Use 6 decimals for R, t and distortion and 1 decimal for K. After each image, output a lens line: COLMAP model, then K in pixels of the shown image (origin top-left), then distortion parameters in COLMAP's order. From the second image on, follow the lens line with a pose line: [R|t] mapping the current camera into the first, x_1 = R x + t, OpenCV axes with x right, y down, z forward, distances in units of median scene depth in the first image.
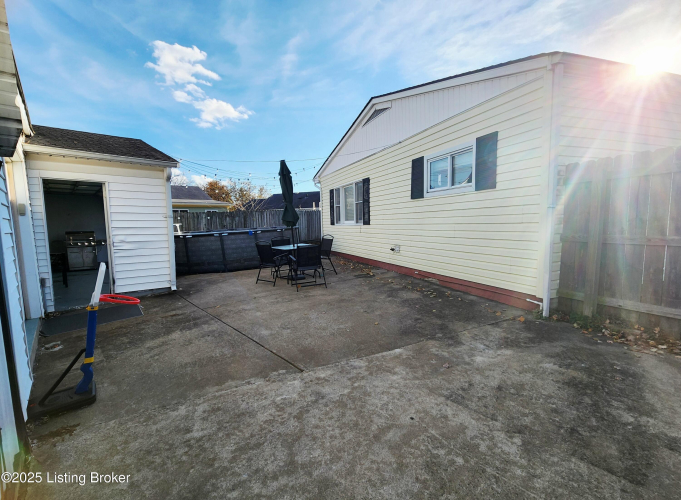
lens RADIAL K [[309.9, 0, 340.5], [0, 309.9, 250.0], [0, 0, 1]] dist [-0.000518, -0.000058]
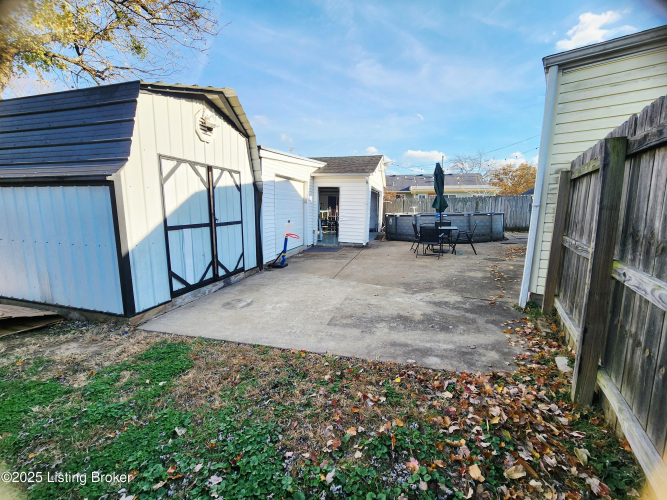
lens RADIAL K [[274.3, 0, 333.5], [0, 274.3, 250.0], [0, 0, 1]] dist [-0.000878, -0.000114]
pose [[0.563810, 0.153946, -0.811430, 1.221526], [-0.091727, 0.988068, 0.123723, -0.044926], [0.820795, 0.004674, 0.571204, -0.092472]]
